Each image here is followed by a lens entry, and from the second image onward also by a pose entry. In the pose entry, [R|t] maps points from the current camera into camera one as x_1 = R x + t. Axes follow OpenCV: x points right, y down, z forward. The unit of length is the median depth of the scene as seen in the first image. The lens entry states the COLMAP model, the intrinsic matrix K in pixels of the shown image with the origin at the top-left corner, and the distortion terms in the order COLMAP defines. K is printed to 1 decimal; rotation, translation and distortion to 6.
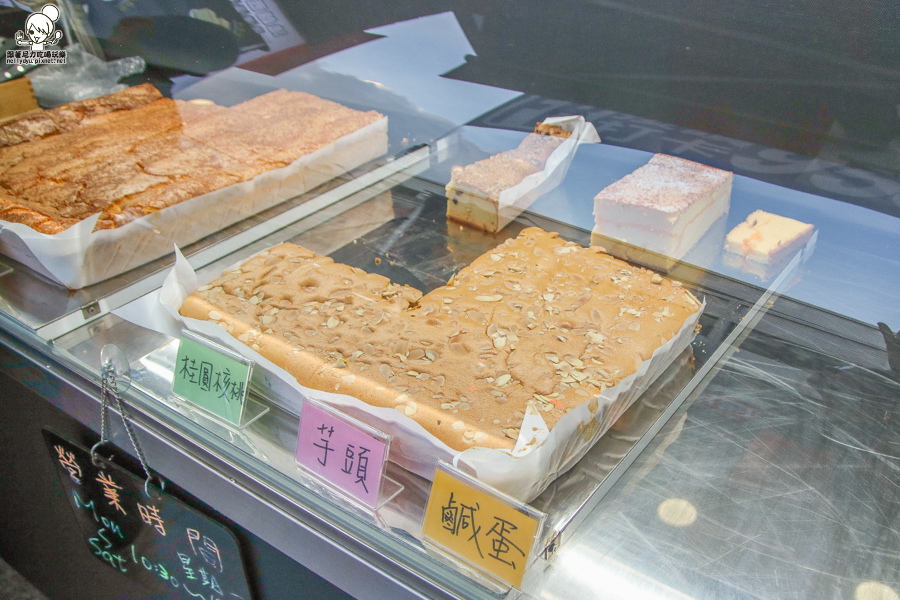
lens RADIAL K [[865.7, 0, 450.0], [0, 865.7, 300.0], [0, 0, 1]] dist [-0.003593, -0.000308]
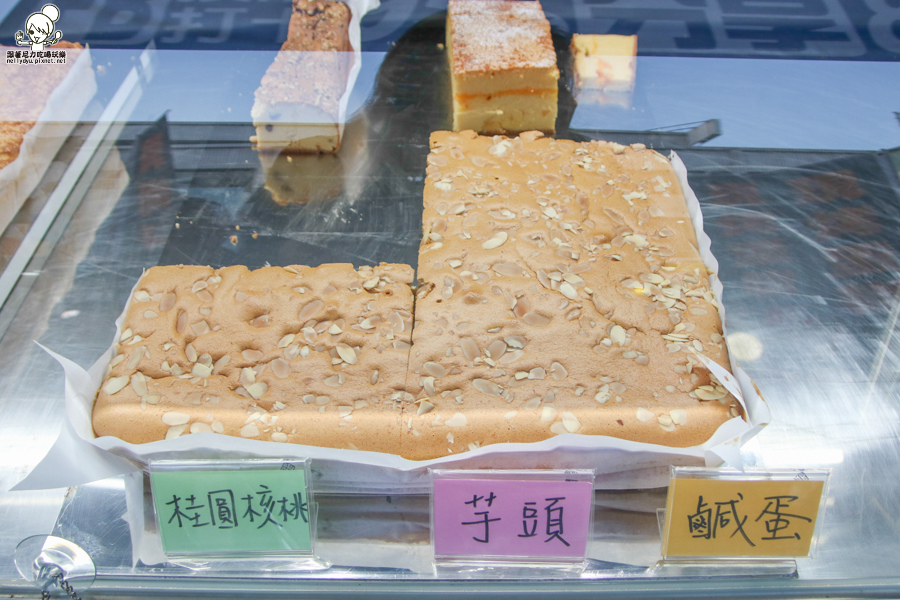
lens RADIAL K [[885.2, 0, 450.0], [0, 885.2, 300.0], [0, 0, 1]] dist [-0.101290, 0.127354]
pose [[0.803190, -0.390571, 0.449823, -0.396258], [0.302186, 0.917847, 0.257373, -0.183824], [-0.513391, -0.070789, 0.855230, 0.368964]]
